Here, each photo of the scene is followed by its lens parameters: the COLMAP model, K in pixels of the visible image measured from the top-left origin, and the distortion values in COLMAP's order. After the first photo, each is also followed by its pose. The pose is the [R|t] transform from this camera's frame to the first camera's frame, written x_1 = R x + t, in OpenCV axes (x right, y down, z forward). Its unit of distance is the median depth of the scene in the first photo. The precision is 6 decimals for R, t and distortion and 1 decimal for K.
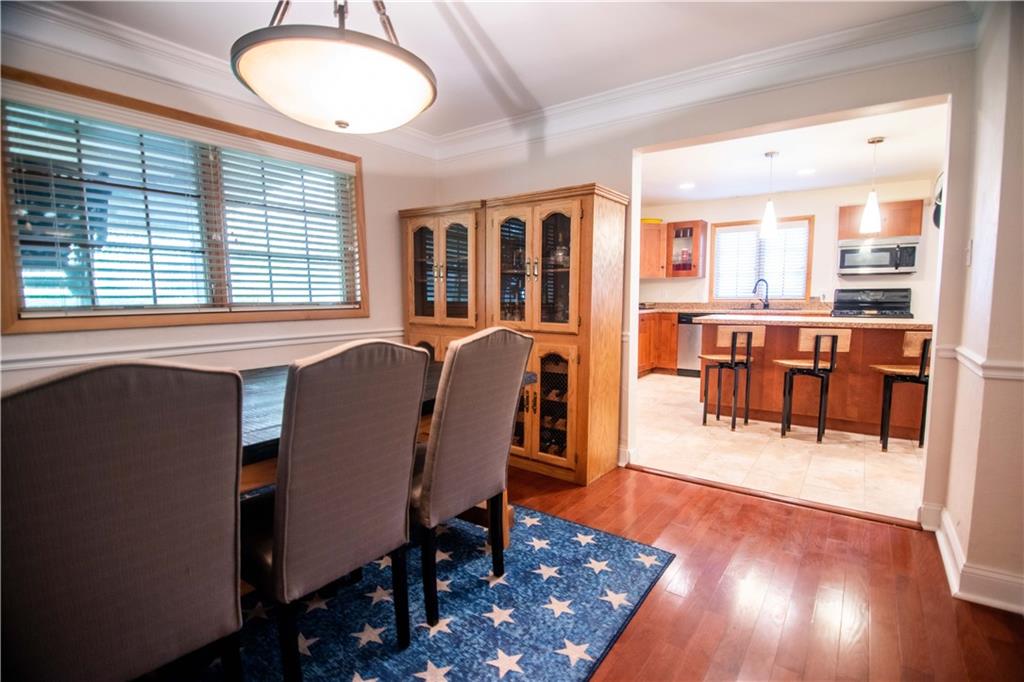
lens RADIAL K [[487.2, 0, 512.0], [0, 487.2, 341.0], [0, 0, 1]] dist [-0.001571, -0.000219]
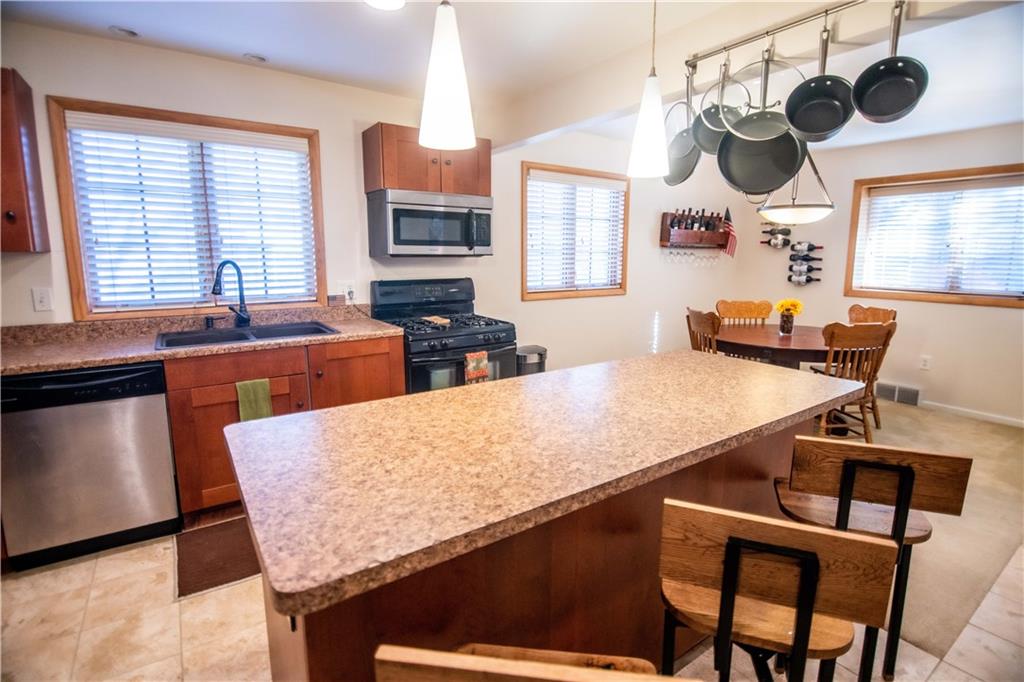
lens RADIAL K [[461.9, 0, 495.6], [0, 461.9, 342.0], [0, 0, 1]] dist [-0.003503, -0.000604]
pose [[0.356902, -0.175738, 0.917462, 0.218466], [0.081277, 0.984262, 0.156916, -0.106259], [-0.930599, 0.018565, 0.365568, 0.662583]]
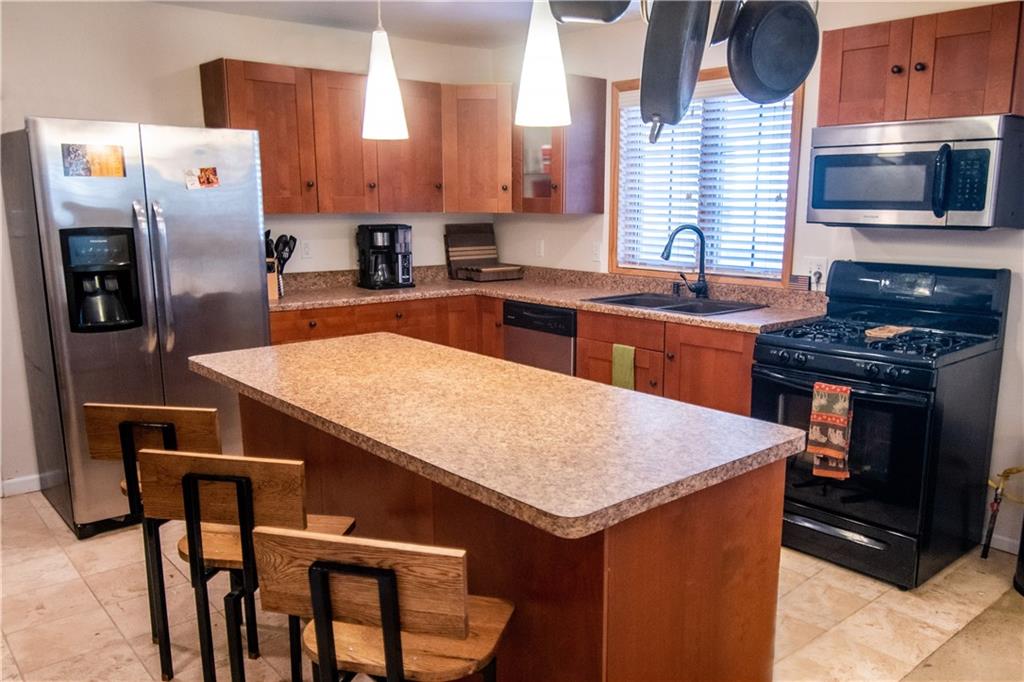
lens RADIAL K [[812.3, 0, 512.0], [0, 812.3, 341.0], [0, 0, 1]] dist [-0.002143, -0.002337]
pose [[0.974542, 0.041649, -0.220302, 0.548243], [-0.023371, 0.996112, 0.084936, -0.089149], [0.222983, -0.077625, 0.971727, 0.333700]]
